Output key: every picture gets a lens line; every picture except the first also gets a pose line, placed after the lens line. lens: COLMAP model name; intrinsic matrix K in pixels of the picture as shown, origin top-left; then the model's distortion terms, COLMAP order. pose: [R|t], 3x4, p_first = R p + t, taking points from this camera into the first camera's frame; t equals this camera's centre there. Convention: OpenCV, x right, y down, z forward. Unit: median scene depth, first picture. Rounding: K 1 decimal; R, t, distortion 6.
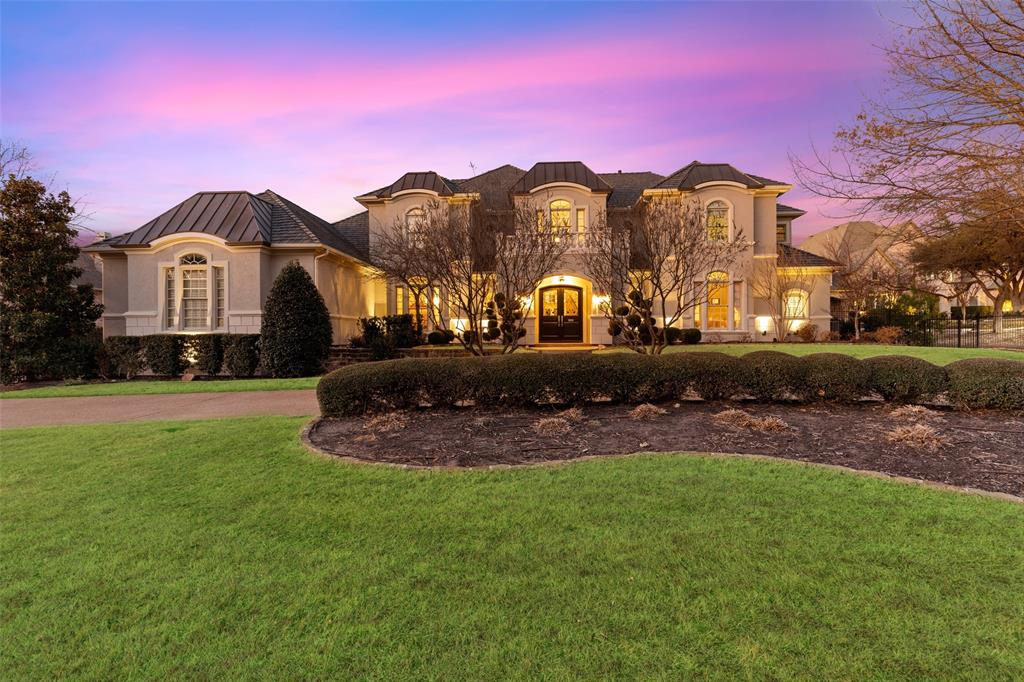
lens RADIAL K [[466.1, 0, 516.5], [0, 466.1, 337.6], [0, 0, 1]] dist [-0.001763, 0.000142]
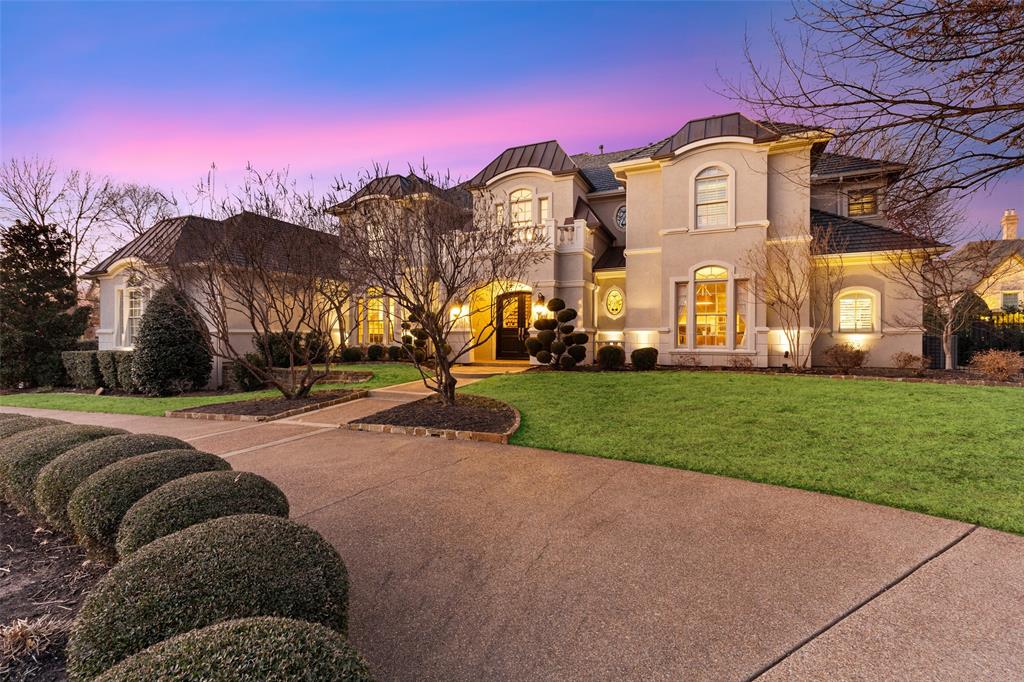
lens RADIAL K [[466.1, 0, 509.0], [0, 466.1, 341.2], [0, 0, 1]] dist [-0.001763, 0.000142]
pose [[0.928730, 0.010434, -0.370610, 0.410772], [-0.006189, 0.999901, 0.012642, -0.035409], [0.370705, -0.009447, 0.928702, 0.224306]]
